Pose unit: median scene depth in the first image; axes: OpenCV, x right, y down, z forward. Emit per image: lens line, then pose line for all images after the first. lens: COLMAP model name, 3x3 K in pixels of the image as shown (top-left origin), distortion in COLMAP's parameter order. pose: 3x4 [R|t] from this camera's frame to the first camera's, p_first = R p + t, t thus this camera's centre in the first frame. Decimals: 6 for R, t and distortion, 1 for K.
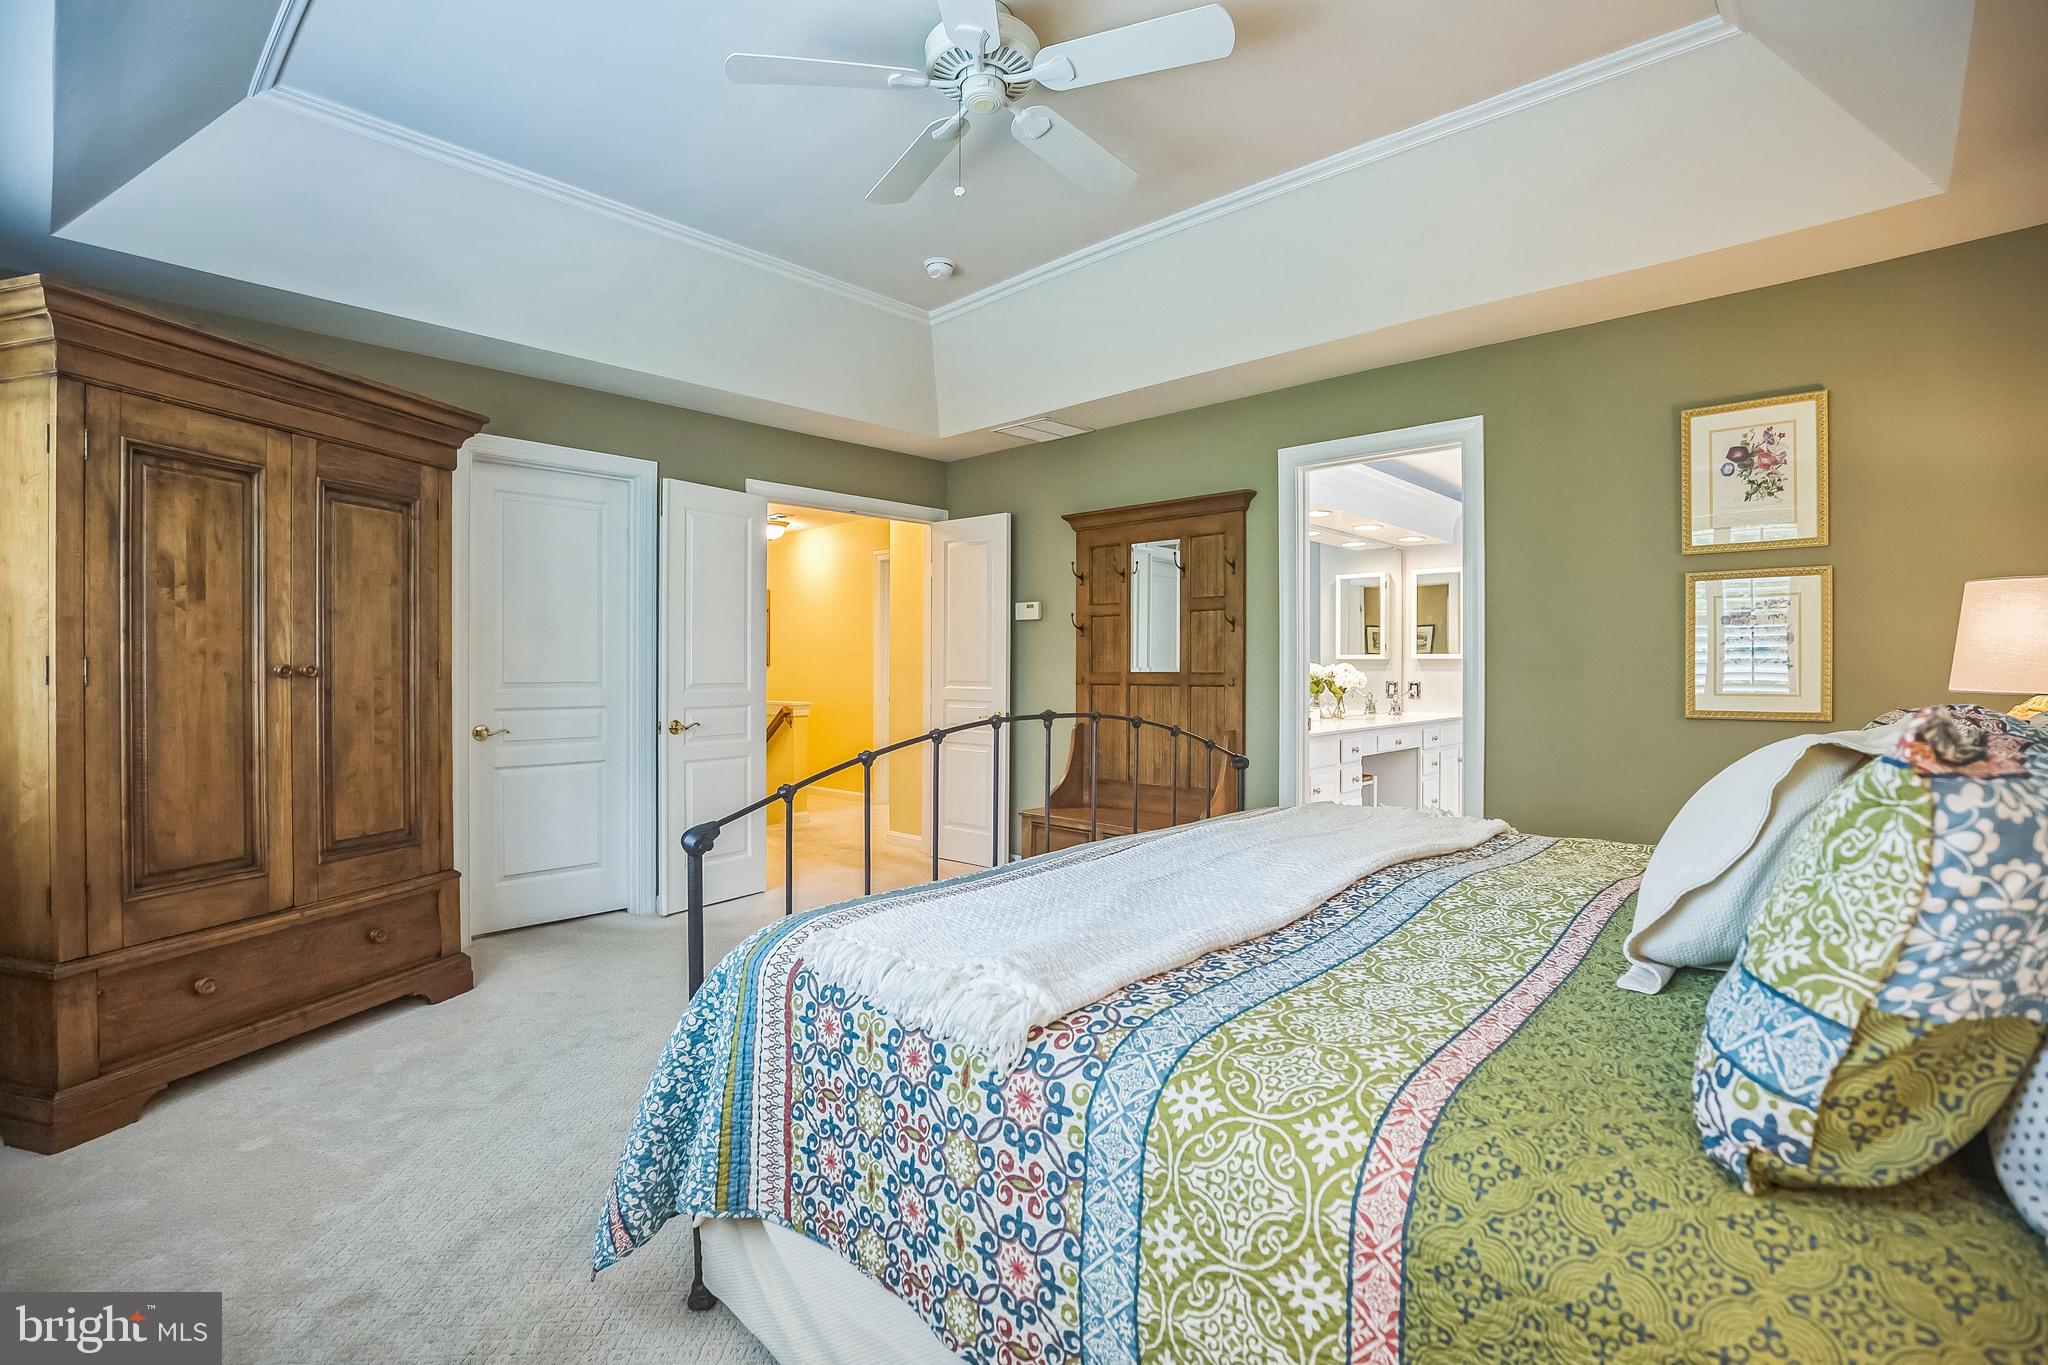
lens RADIAL K [[934.0, 0, 1029.1], [0, 934.0, 675.9], [0, 0, 1]] dist [-0.043781, -0.000615]
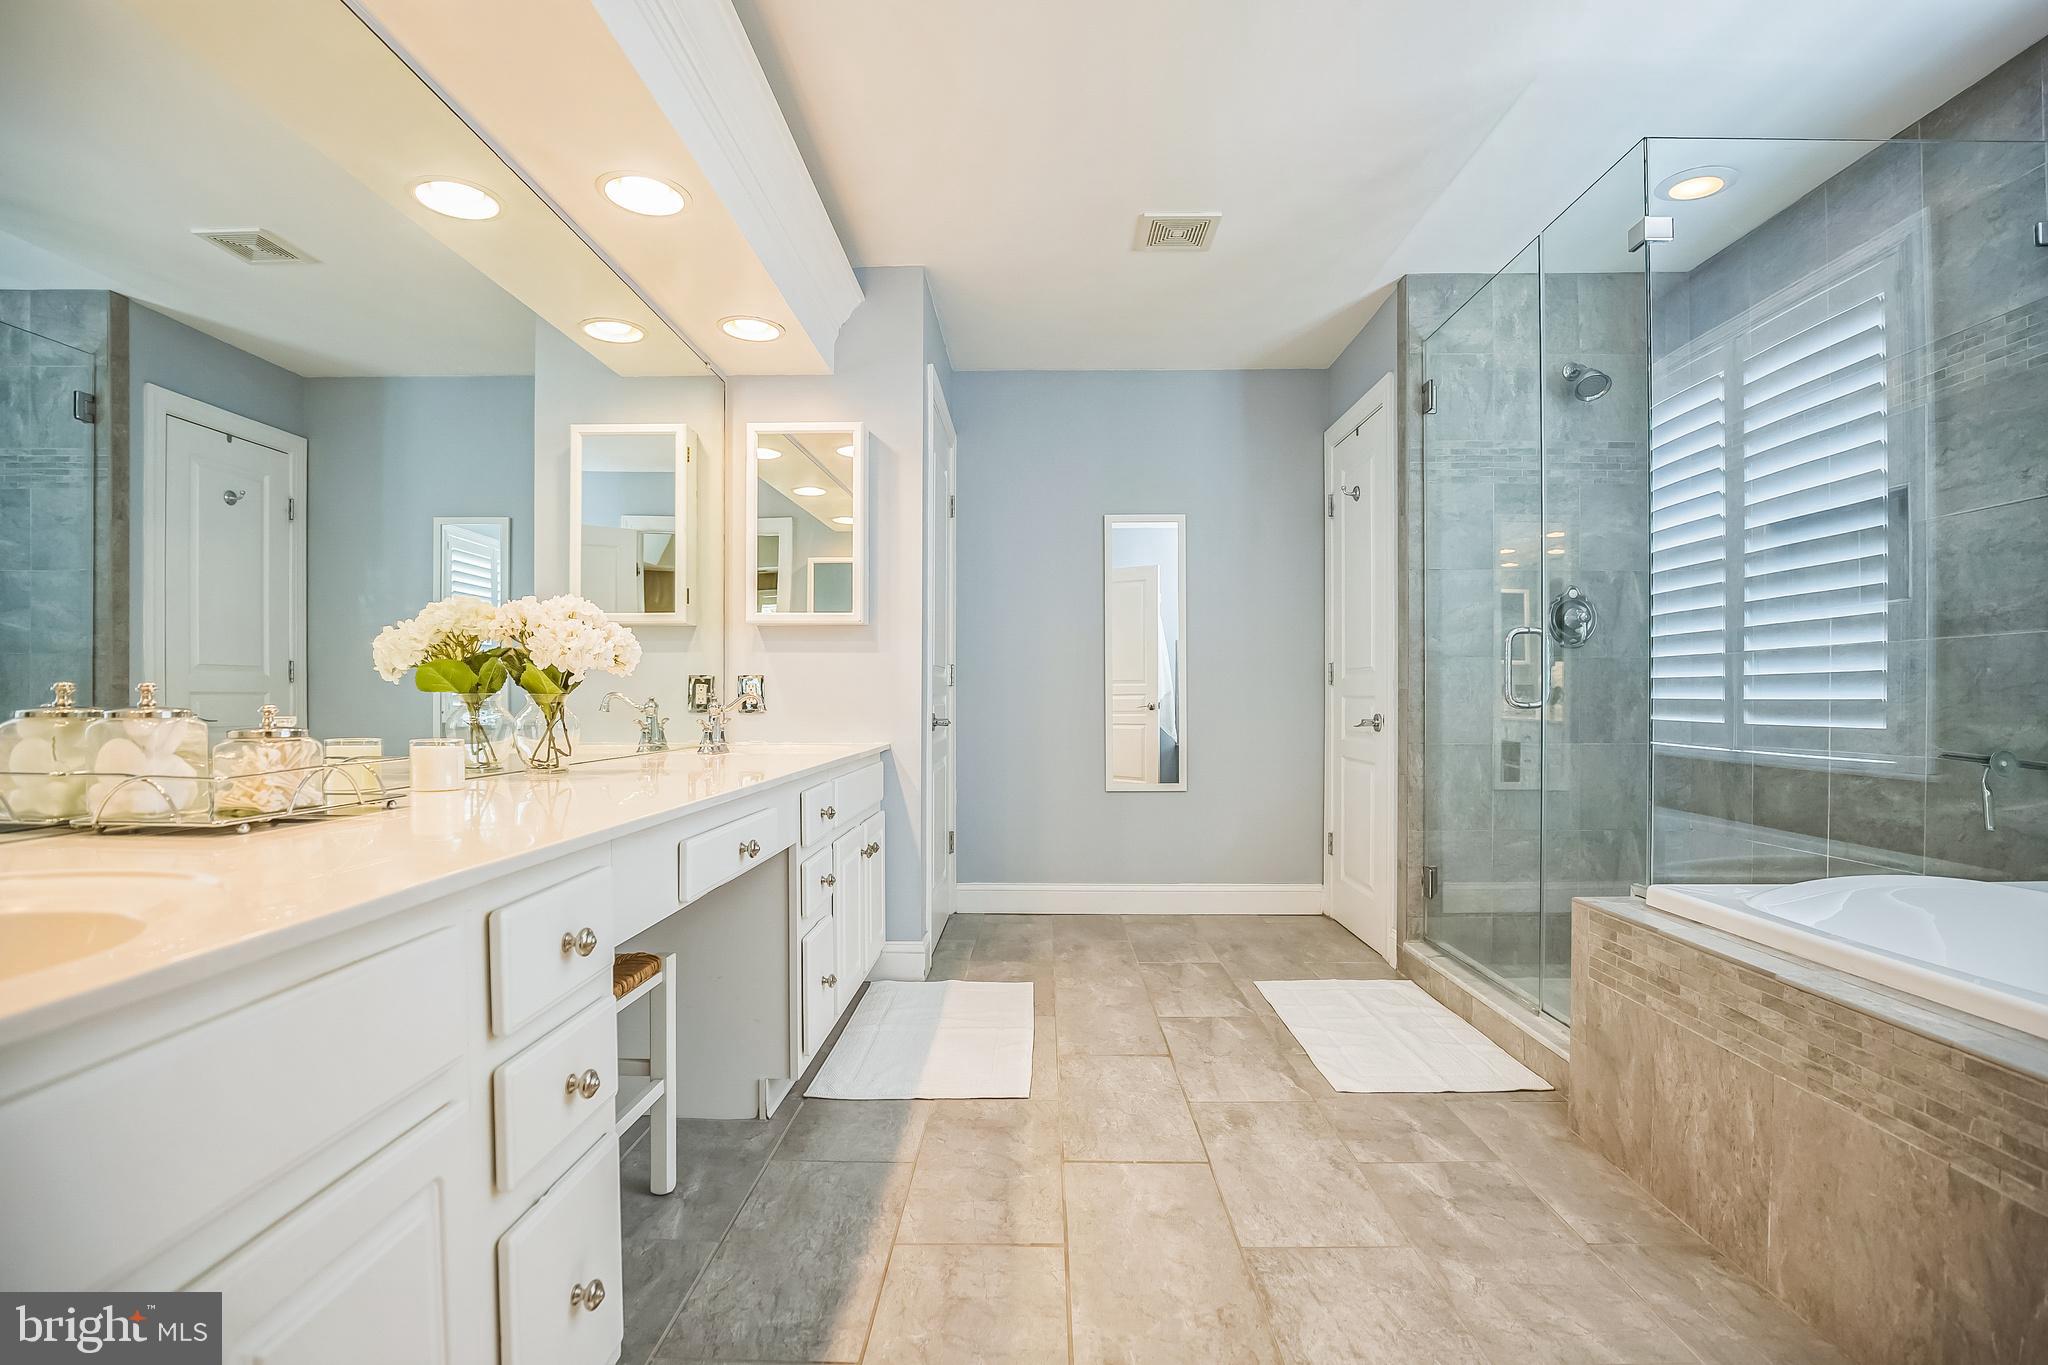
lens RADIAL K [[934.0, 0, 1018.7], [0, 934.0, 696.5], [0, 0, 1]] dist [-0.043781, -0.000615]
pose [[0.747920, -0.000195, 0.663789, 0.226255], [0.006268, 0.999957, -0.006768, 0.021261], [-0.663760, 0.009223, 0.747889, 0.611811]]
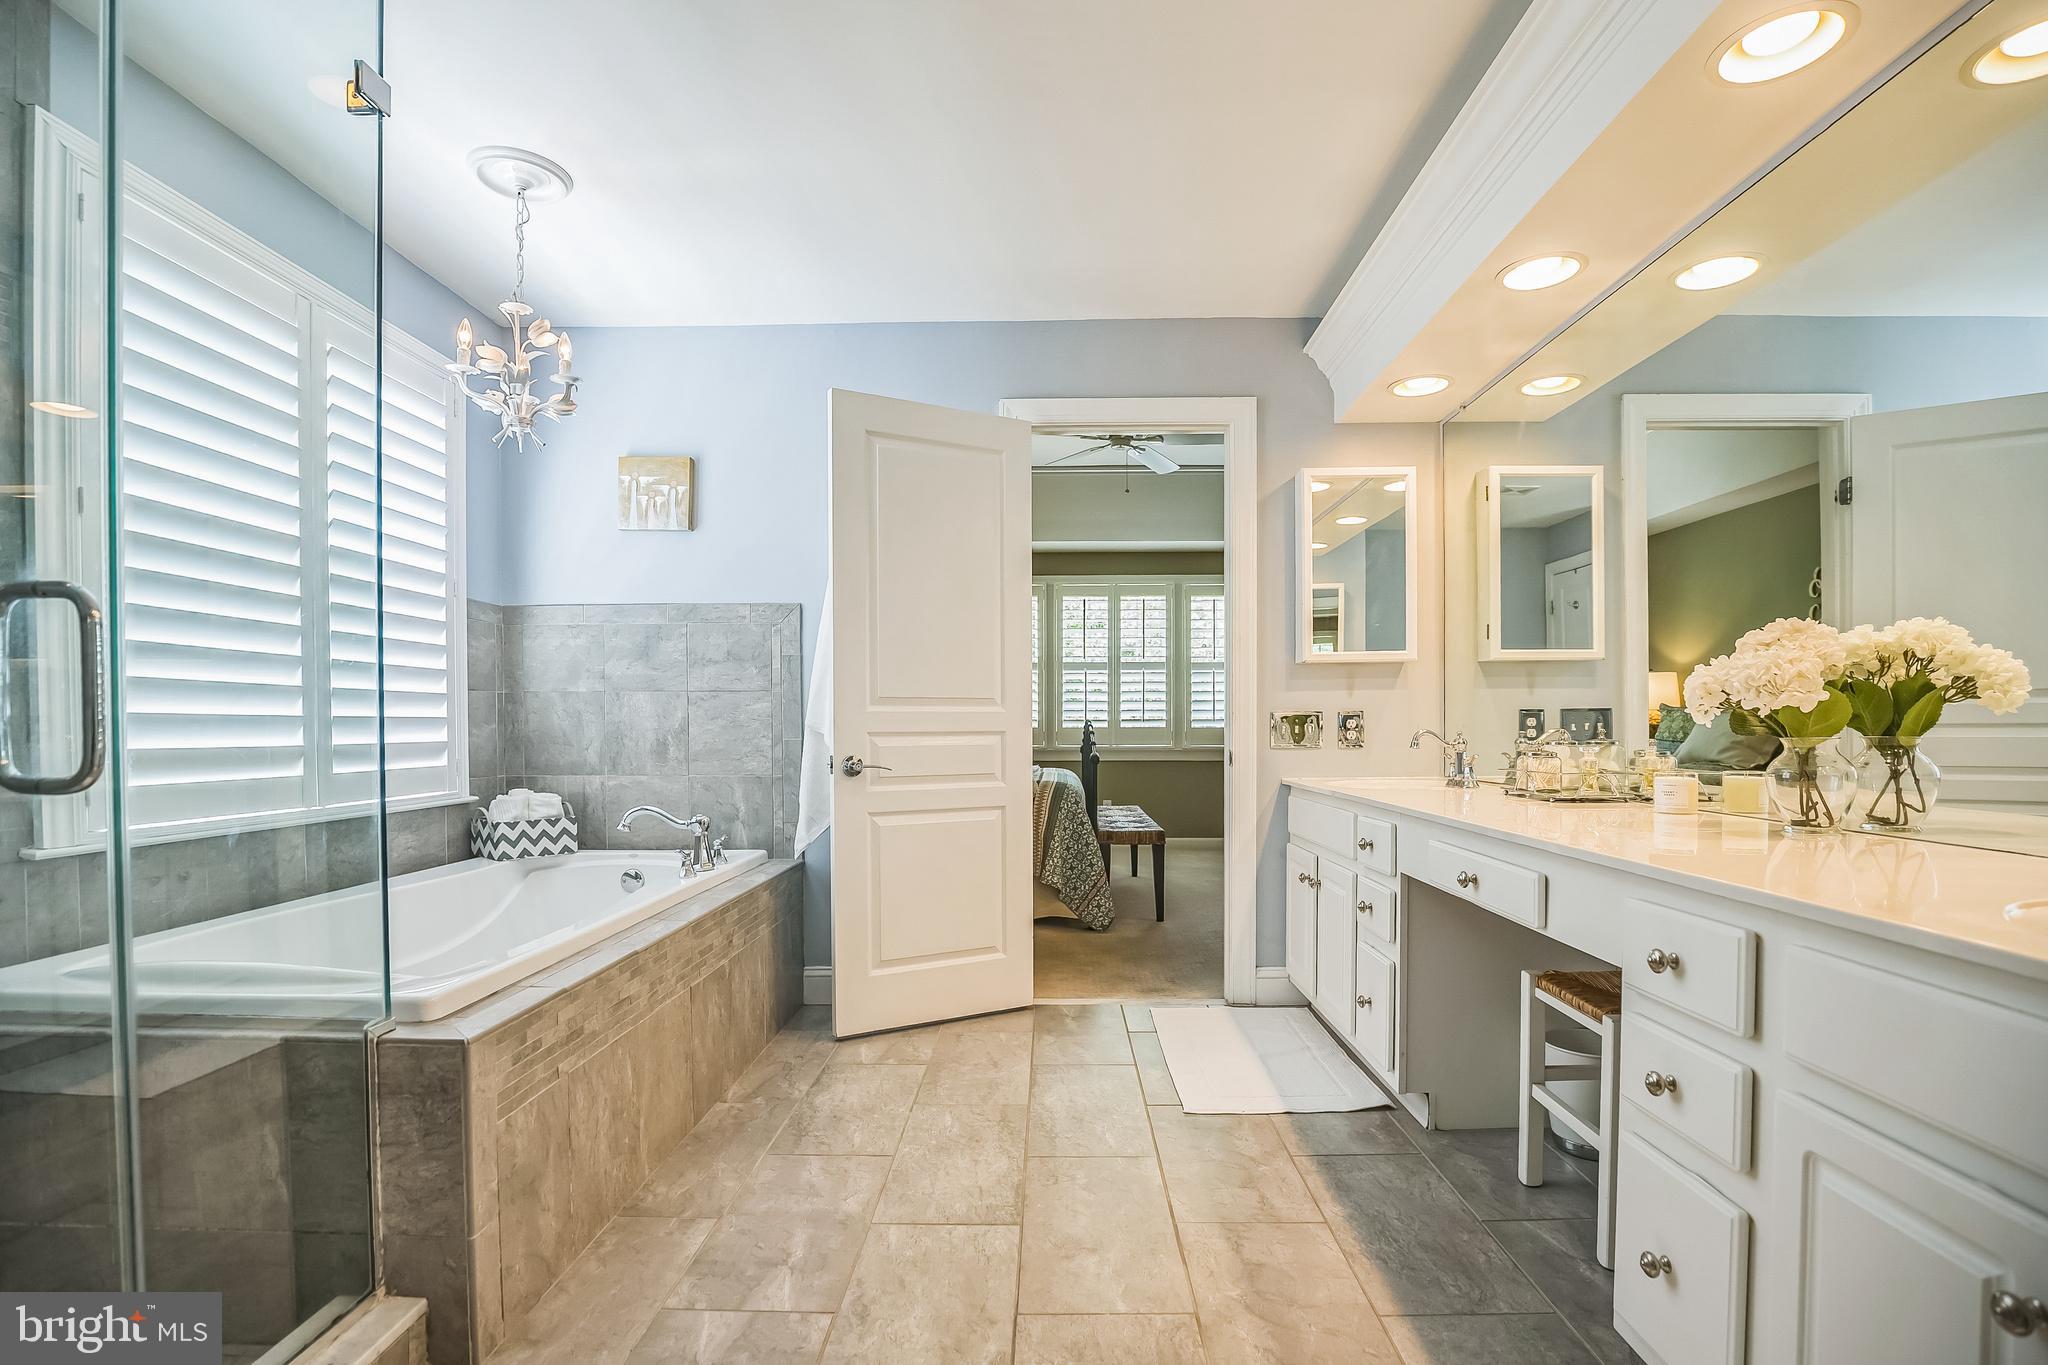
lens RADIAL K [[934.0, 0, 1035.8], [0, 934.0, 735.1], [0, 0, 1]] dist [-0.043781, -0.000615]
pose [[-0.742478, 0.012070, -0.669762, 0.607442], [0.003772, 0.999897, 0.013838, 0.014541], [0.669860, 0.007748, -0.742447, 0.959624]]
